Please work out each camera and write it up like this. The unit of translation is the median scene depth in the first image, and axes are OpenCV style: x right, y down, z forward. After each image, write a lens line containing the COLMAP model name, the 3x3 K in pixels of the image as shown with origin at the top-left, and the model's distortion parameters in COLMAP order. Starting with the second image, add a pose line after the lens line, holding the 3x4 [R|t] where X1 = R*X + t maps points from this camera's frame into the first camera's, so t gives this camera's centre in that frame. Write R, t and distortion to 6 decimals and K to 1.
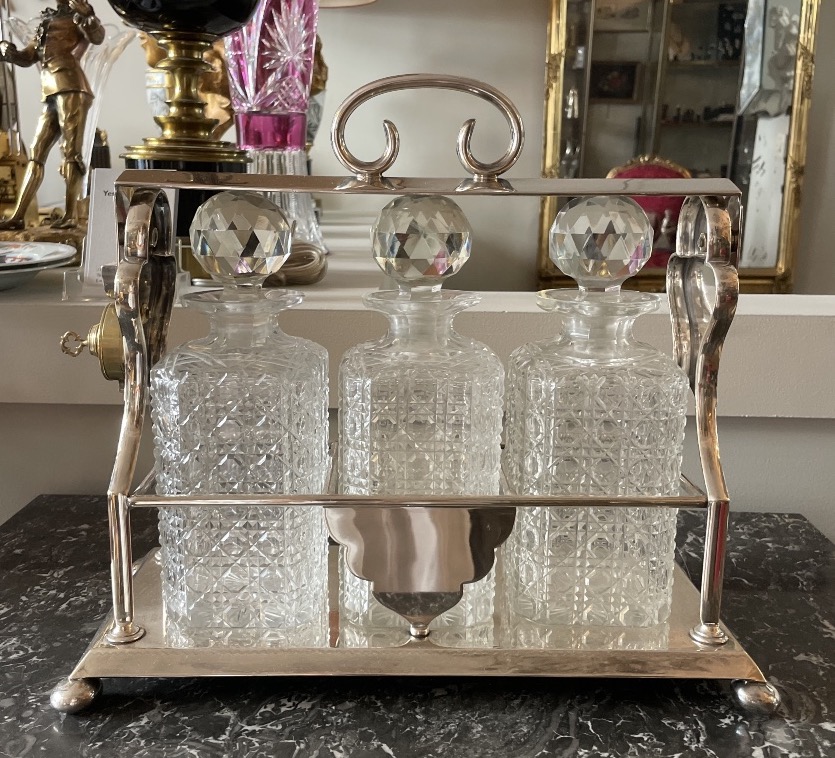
lens RADIAL K [[911.7, 0, 391.9], [0, 911.7, 377.1], [0, 0, 1]] dist [0.057207, -0.071277]
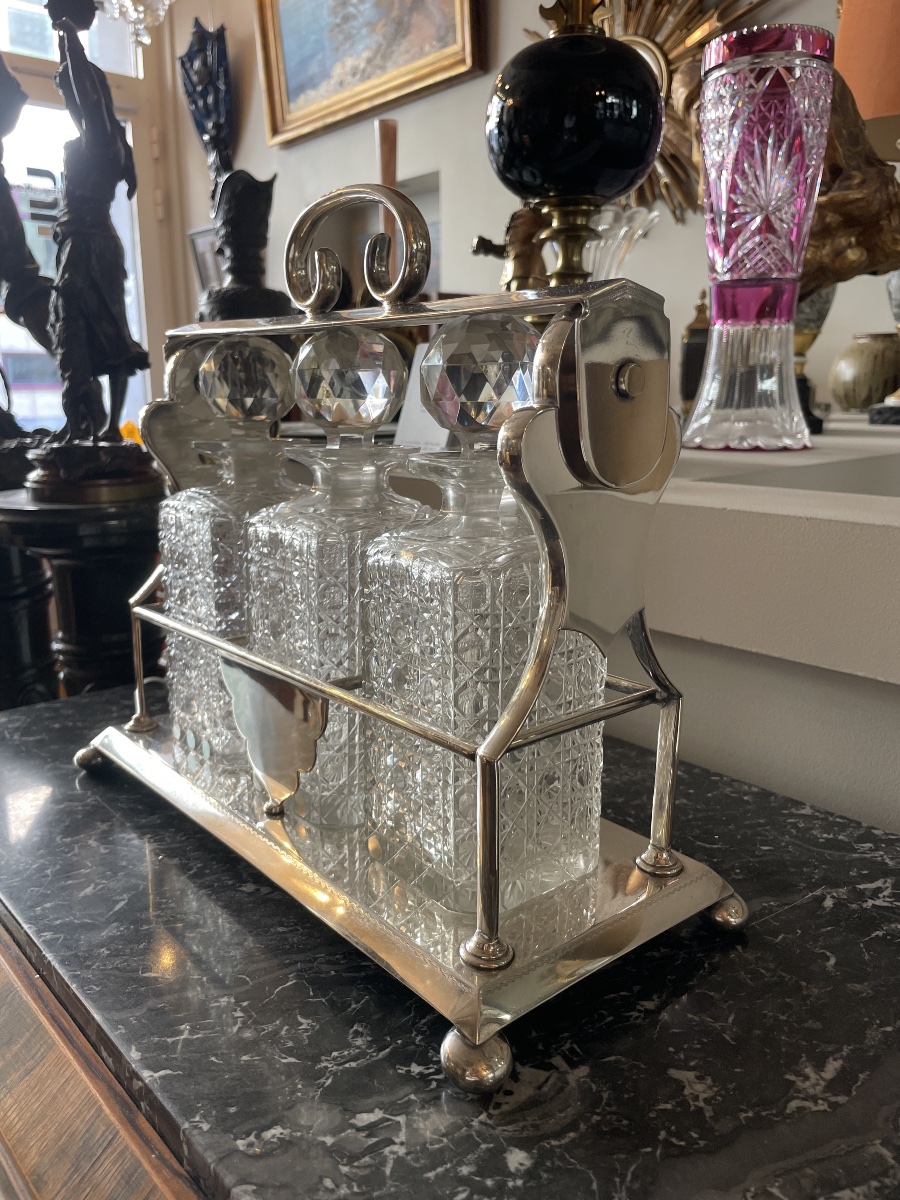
lens RADIAL K [[919.9, 0, 433.4], [0, 919.9, 602.8], [0, 0, 1]] dist [0.064647, -0.094051]
pose [[0.692740, 0.151147, -0.705171, 0.799439], [-0.148567, 0.986728, 0.065548, -0.014924], [0.705719, 0.059357, 0.706001, 0.497246]]
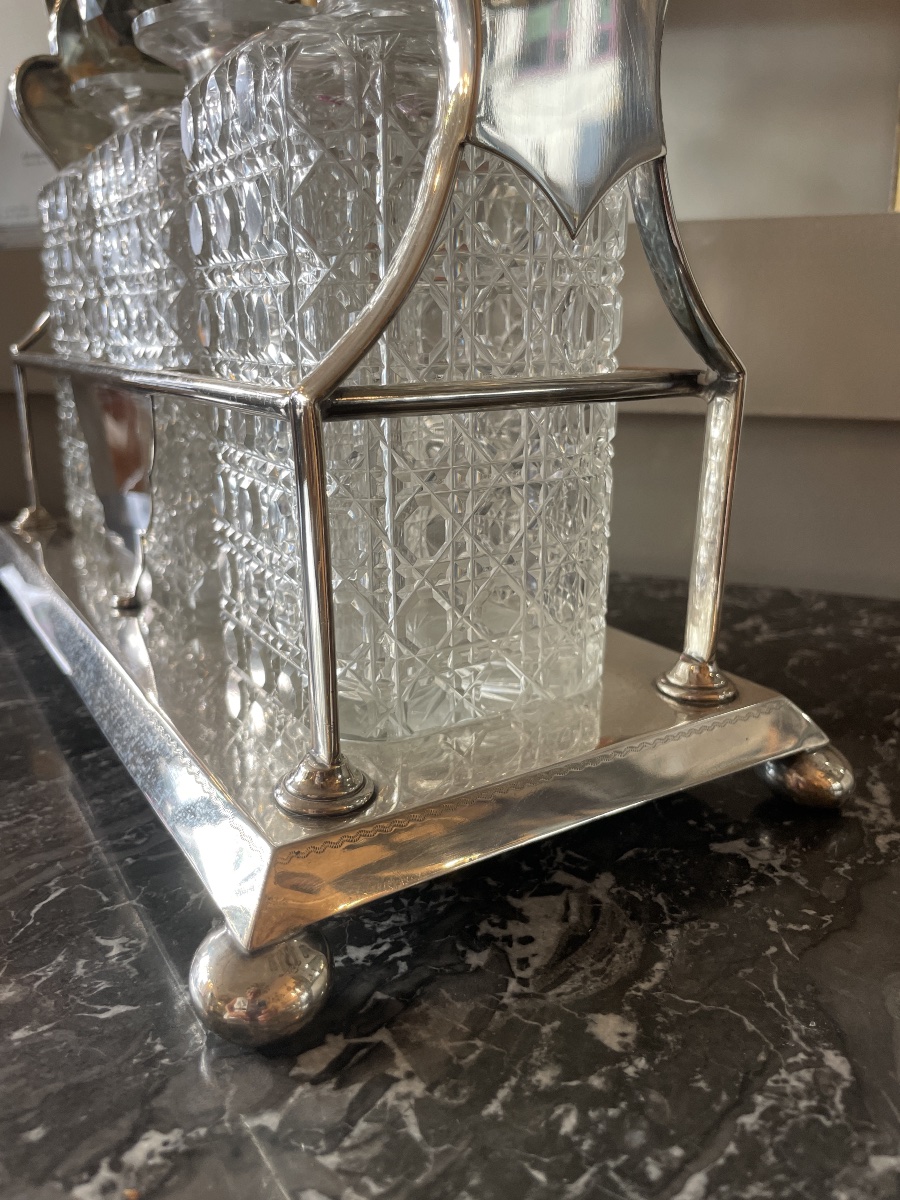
lens RADIAL K [[936.2, 0, 450.0], [0, 936.2, 600.0], [0, 0, 1]] dist [0.053203, -0.101993]
pose [[0.940489, 0.085641, -0.328856, 0.511156], [-0.061994, 0.994723, 0.081753, 0.190881], [0.334122, -0.056501, 0.940835, 0.646109]]
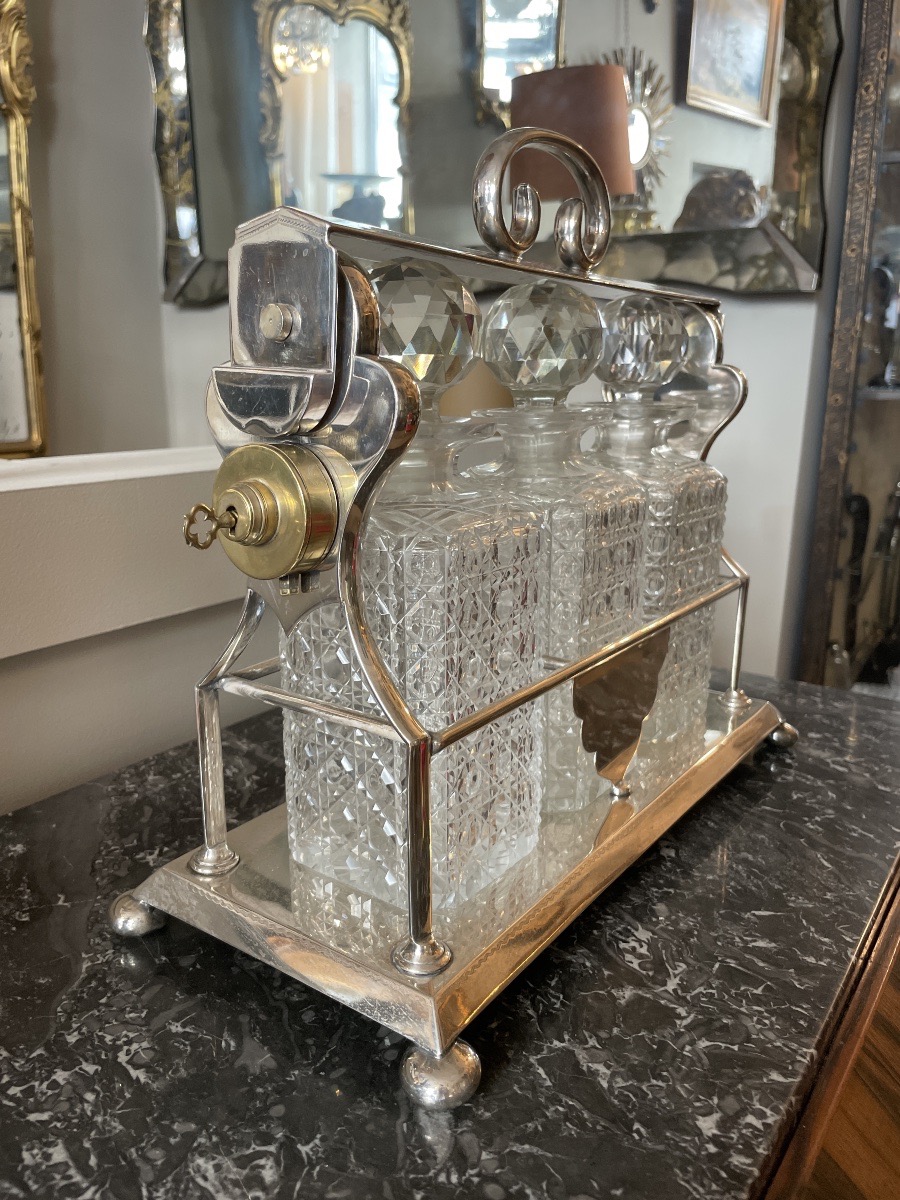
lens RADIAL K [[919.9, 0, 433.4], [0, 919.9, 602.8], [0, 0, 1]] dist [0.064647, -0.094051]
pose [[0.537418, -0.208430, 0.817153, -0.793906], [0.174864, 0.975458, 0.133807, -0.058763], [-0.824988, 0.070980, 0.560675, 0.692182]]
